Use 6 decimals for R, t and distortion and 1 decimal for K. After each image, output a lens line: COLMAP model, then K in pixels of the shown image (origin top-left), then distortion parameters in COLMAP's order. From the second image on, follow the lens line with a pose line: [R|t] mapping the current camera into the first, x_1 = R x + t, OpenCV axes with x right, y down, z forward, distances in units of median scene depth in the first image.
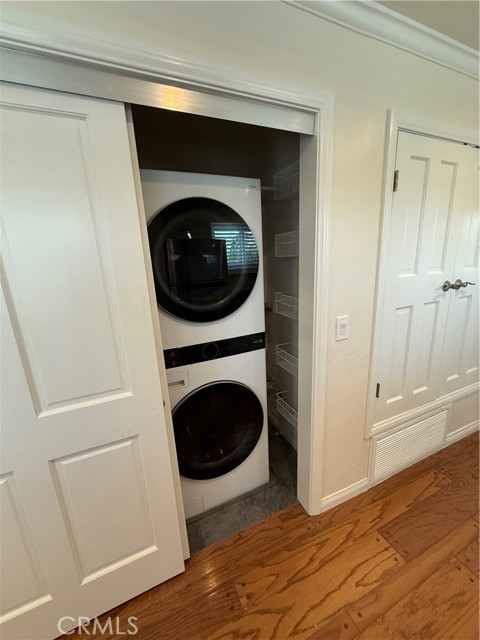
lens RADIAL K [[255.4, 0, 240.0], [0, 255.4, 320.0], [0, 0, 1]] dist [-0.000661, 0.000026]
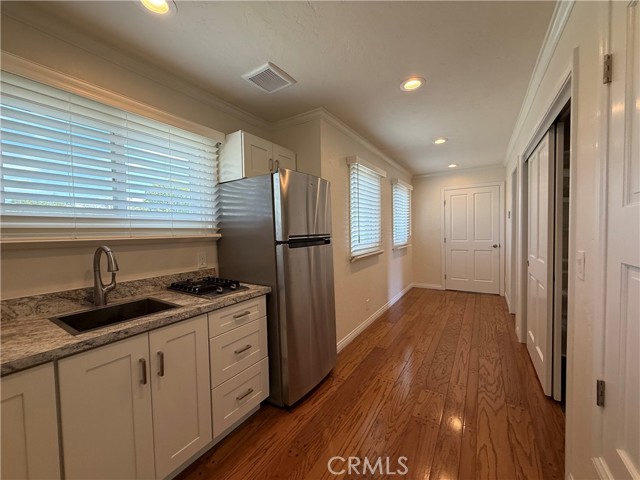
lens RADIAL K [[255.4, 0, 318.3], [0, 255.4, 239.8], [0, 0, 1]] dist [-0.000661, 0.000026]
pose [[-0.830353, 0.088435, -0.550176, 1.540793], [-0.068810, 0.963497, 0.258724, -0.202932], [0.552973, 0.252690, -0.793958, 1.126757]]
